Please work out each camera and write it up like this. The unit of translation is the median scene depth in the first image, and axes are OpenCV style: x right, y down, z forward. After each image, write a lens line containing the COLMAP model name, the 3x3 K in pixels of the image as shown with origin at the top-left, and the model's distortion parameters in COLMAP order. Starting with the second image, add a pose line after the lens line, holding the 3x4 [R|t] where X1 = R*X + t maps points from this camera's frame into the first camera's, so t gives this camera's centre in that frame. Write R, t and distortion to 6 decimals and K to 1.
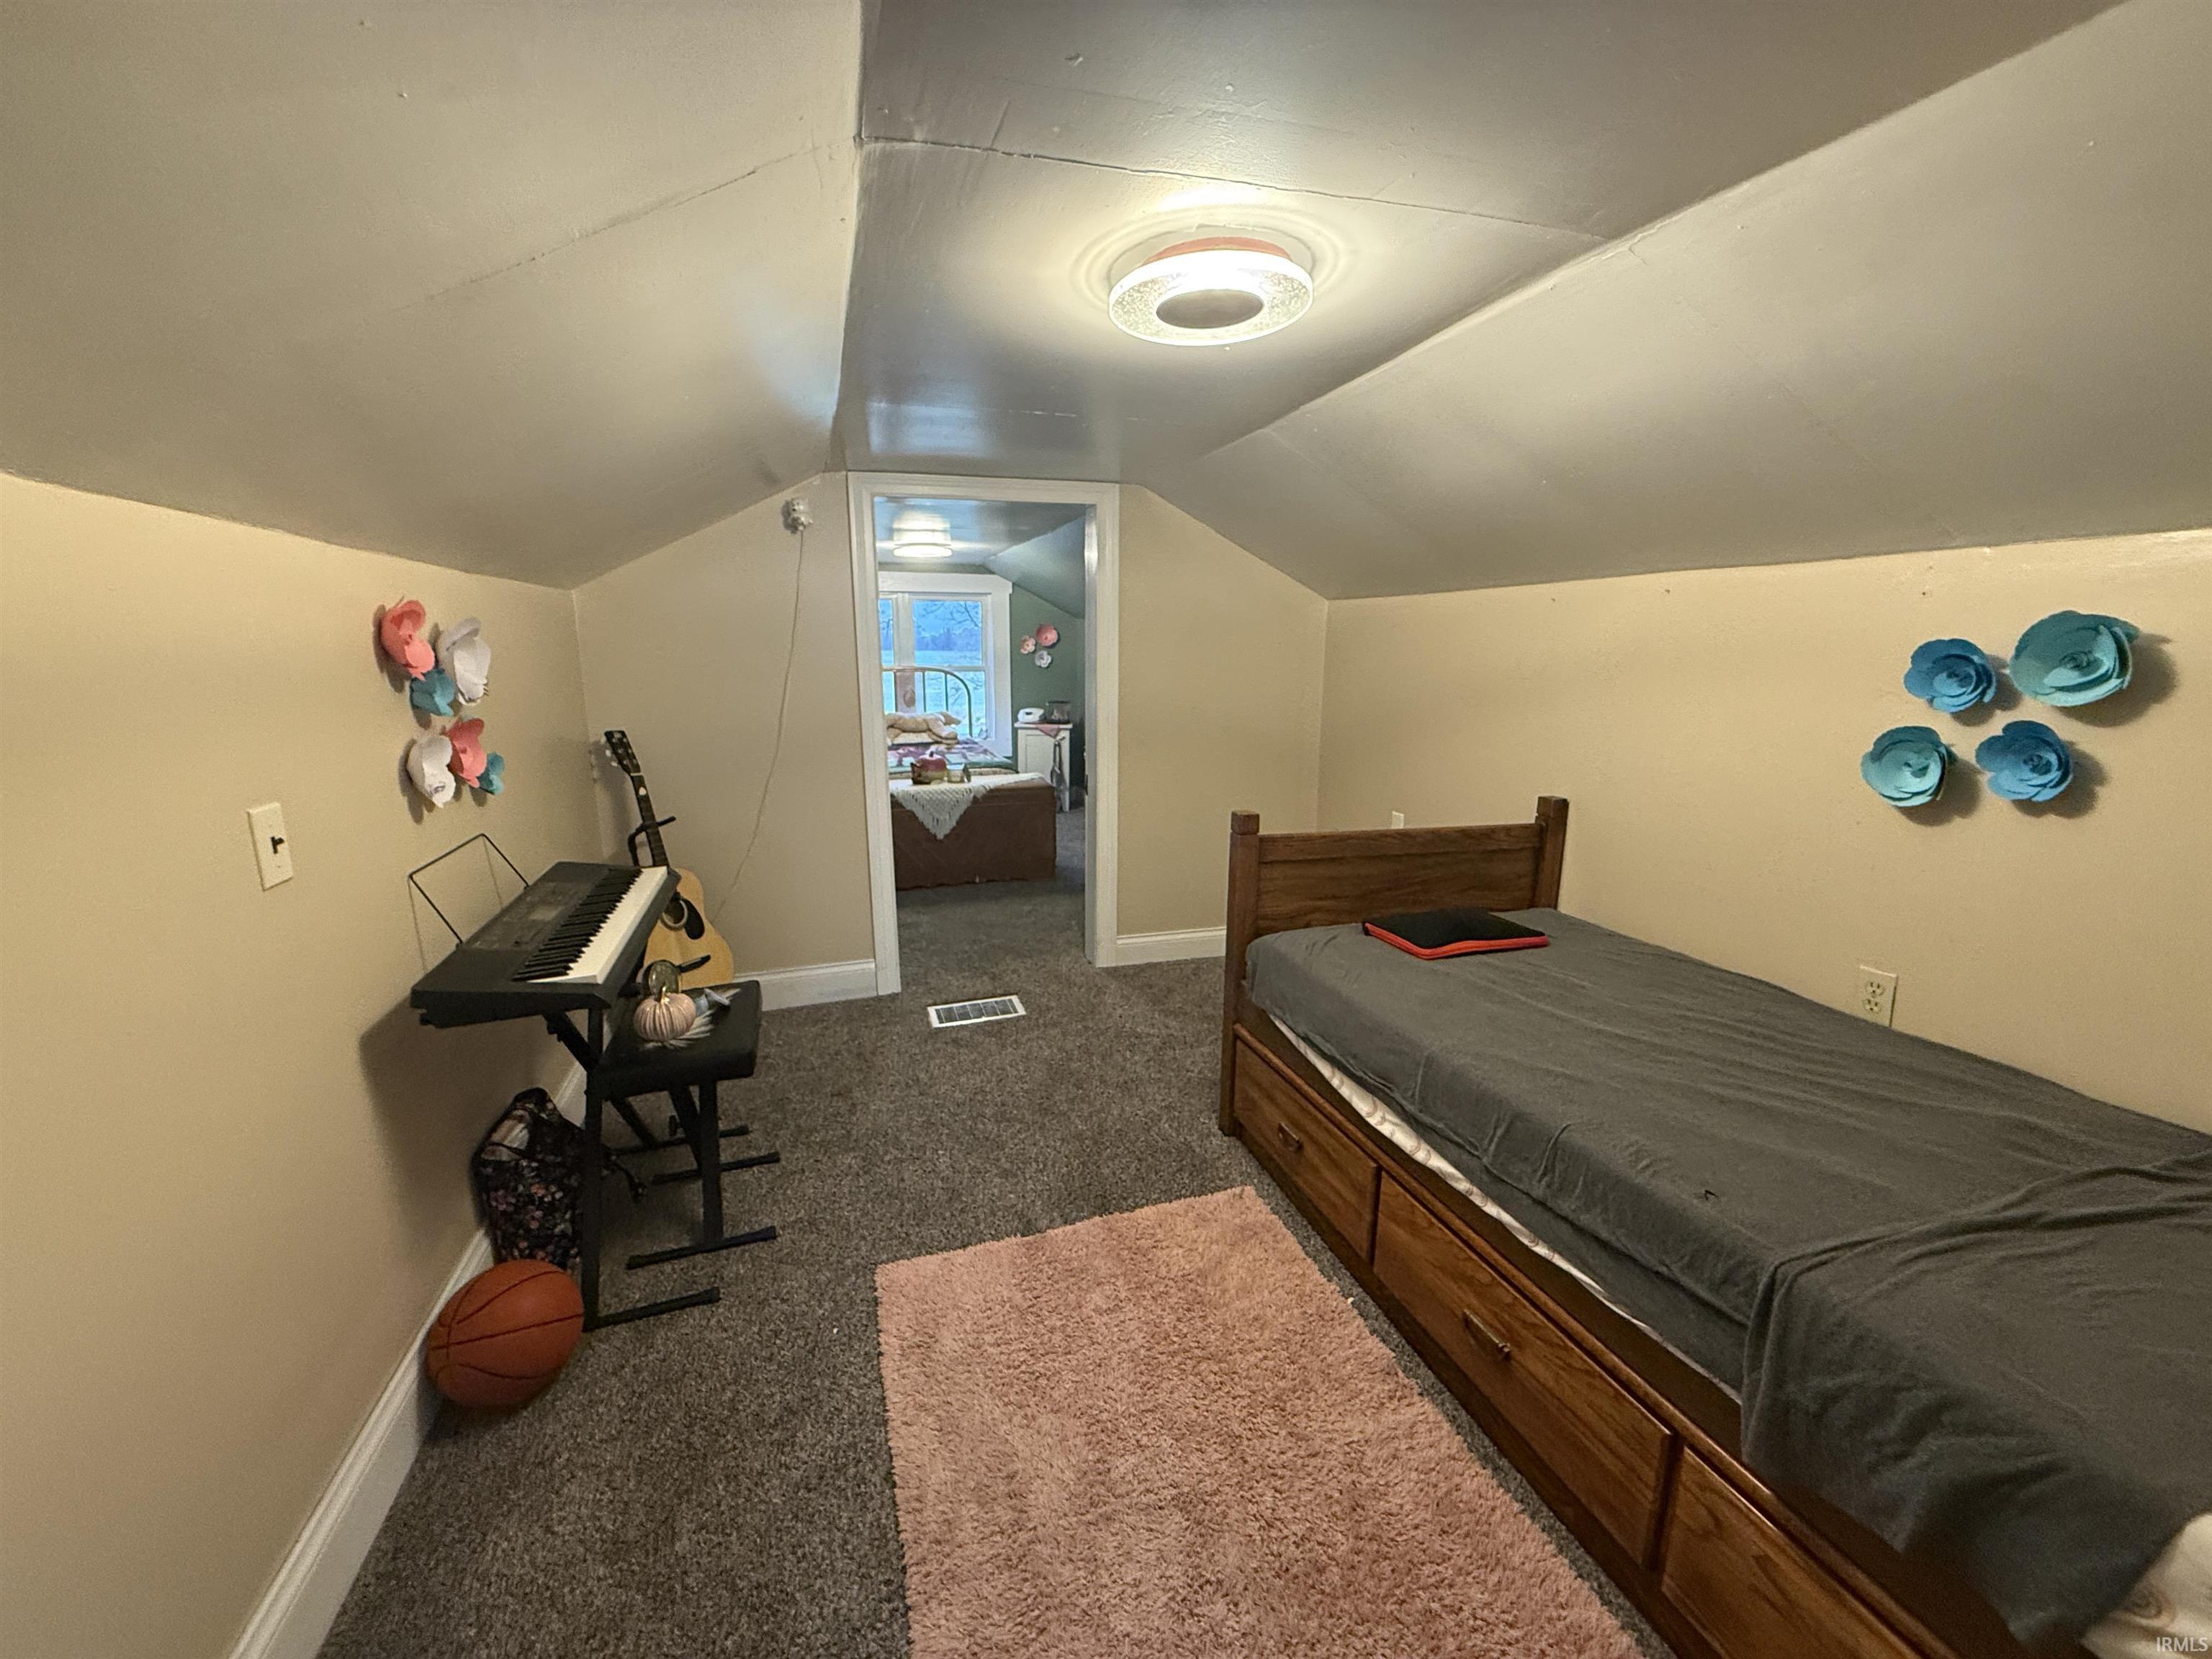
lens RADIAL K [[891.3, 0, 1106.3], [0, 891.3, 831.6], [0, 0, 1]] dist [-0.005491, 0.000976]
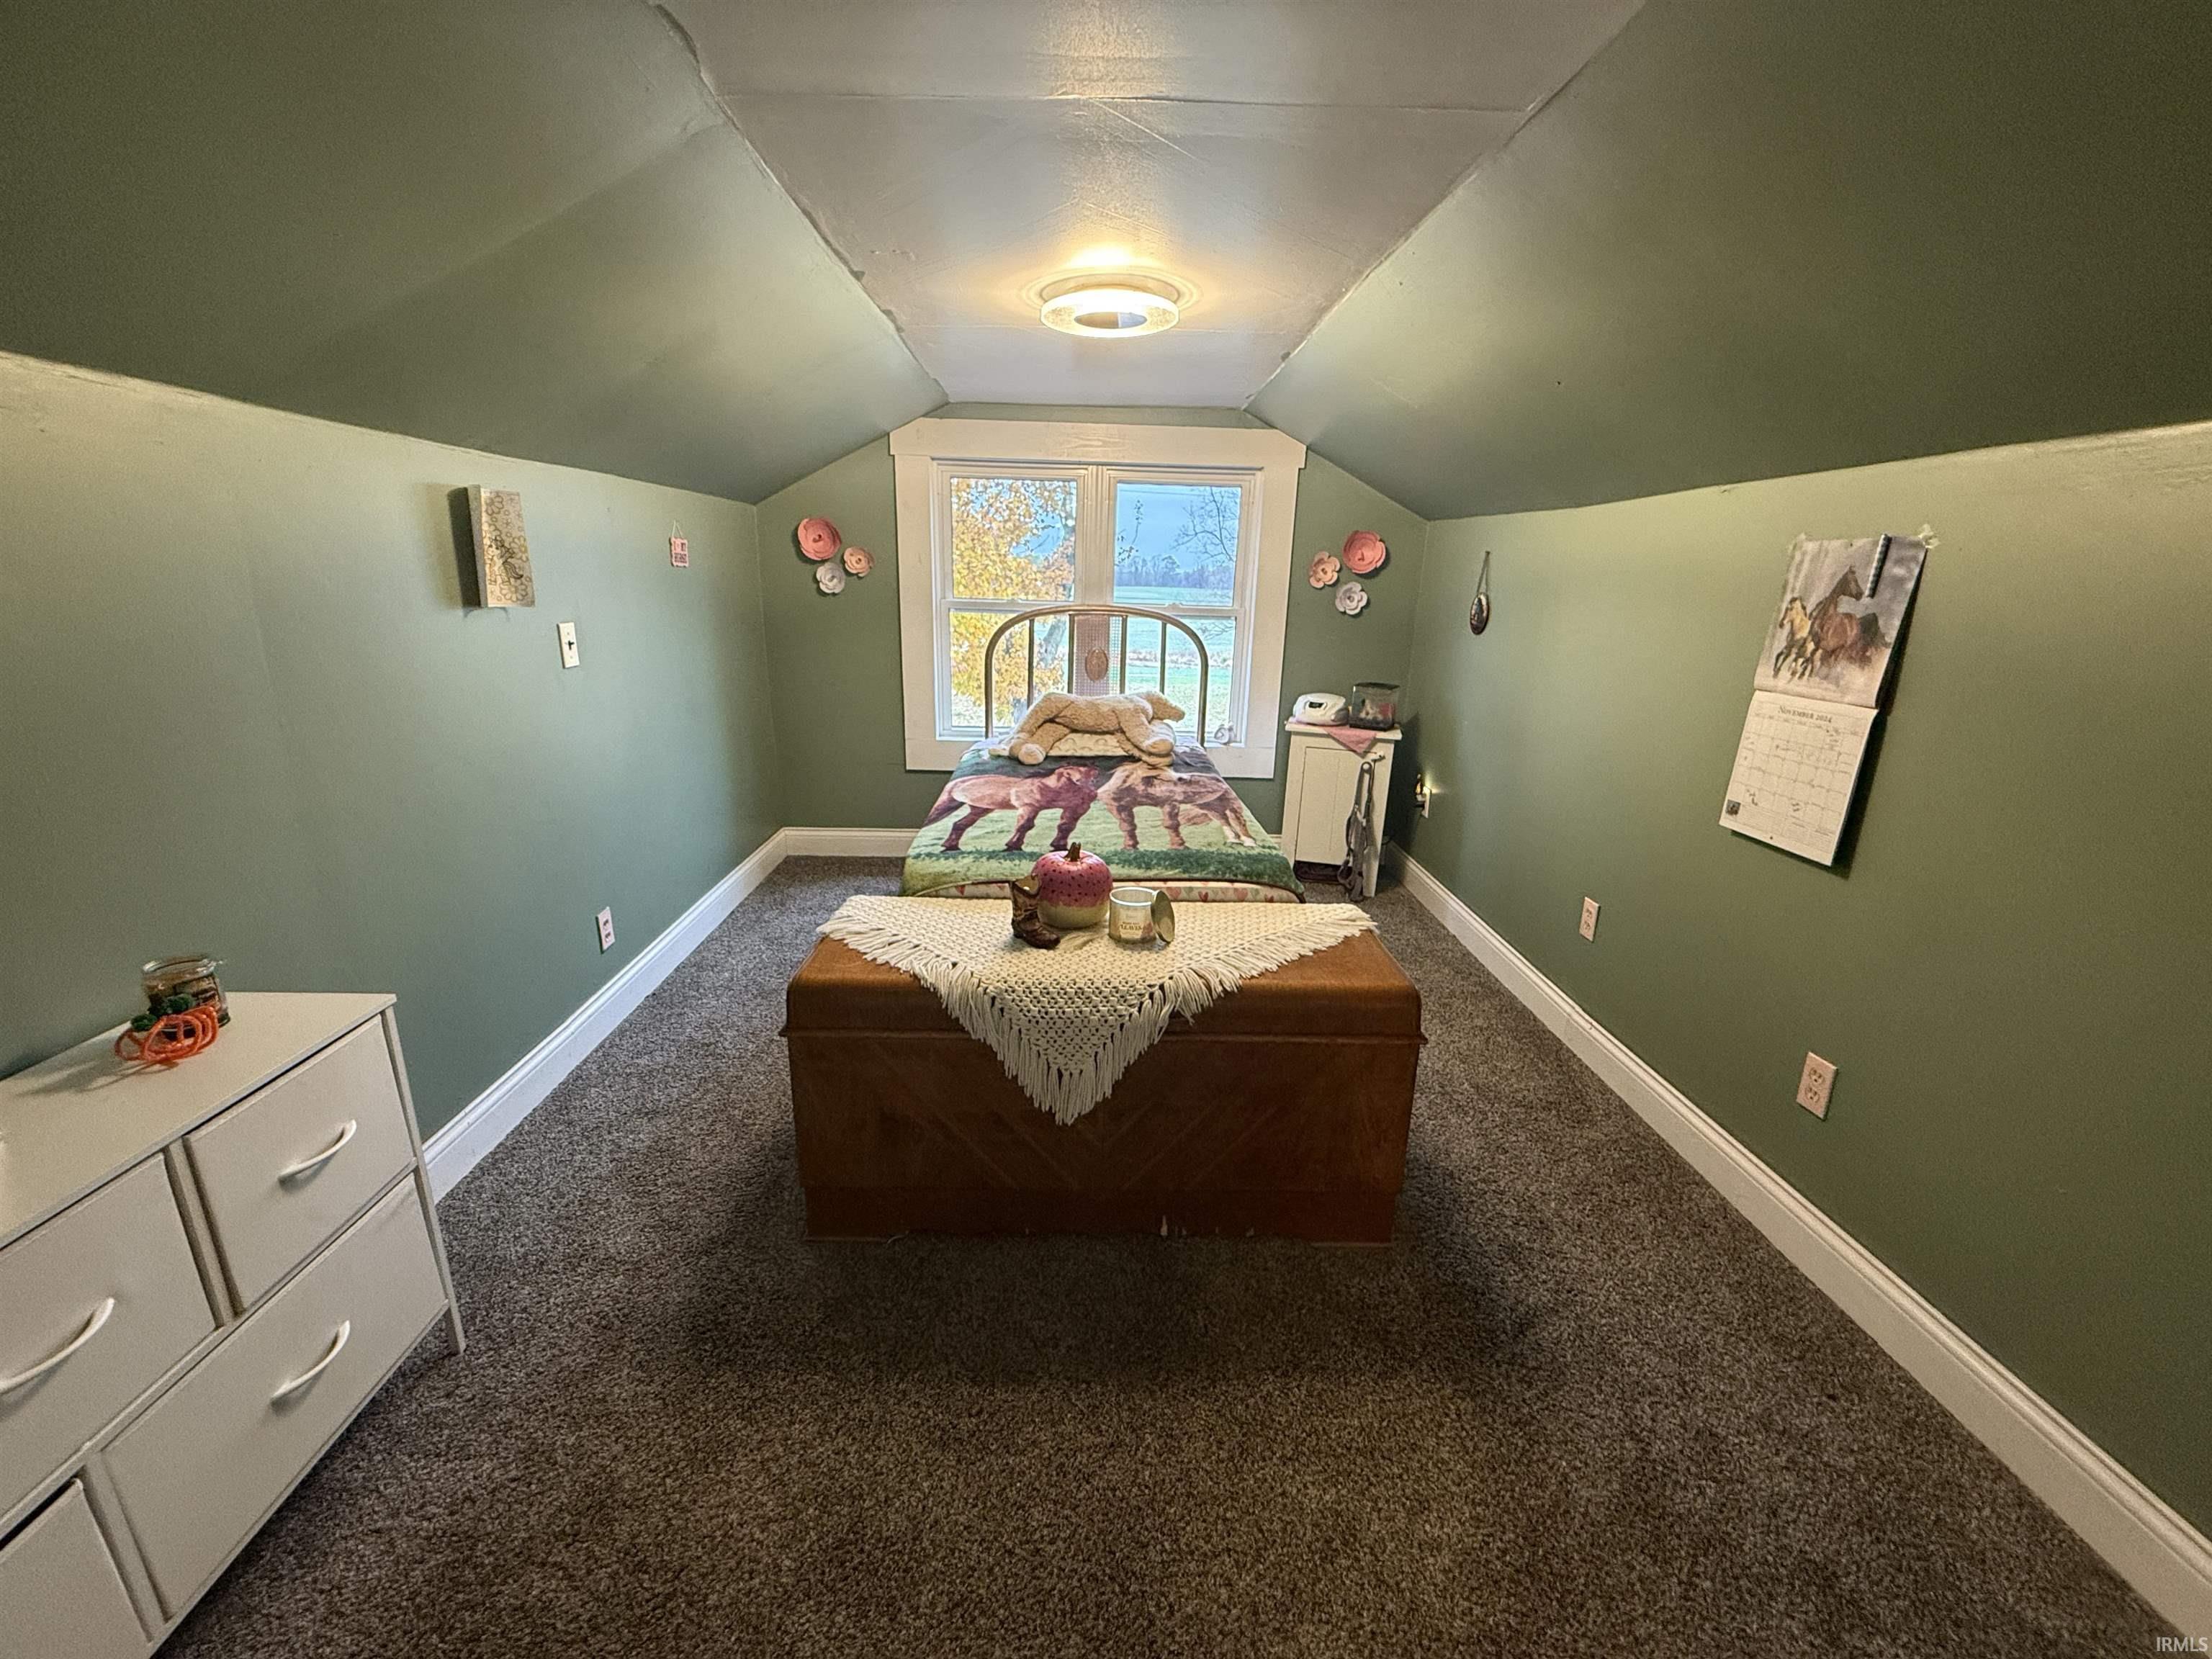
lens RADIAL K [[891.3, 0, 1102.0], [0, 891.3, 841.5], [0, 0, 1]] dist [-0.005491, 0.000976]
pose [[0.961425, 0.097496, -0.257207, -0.065538], [-0.077592, 0.993229, 0.086457, -0.089171], [0.263895, -0.063165, 0.962481, 0.466492]]
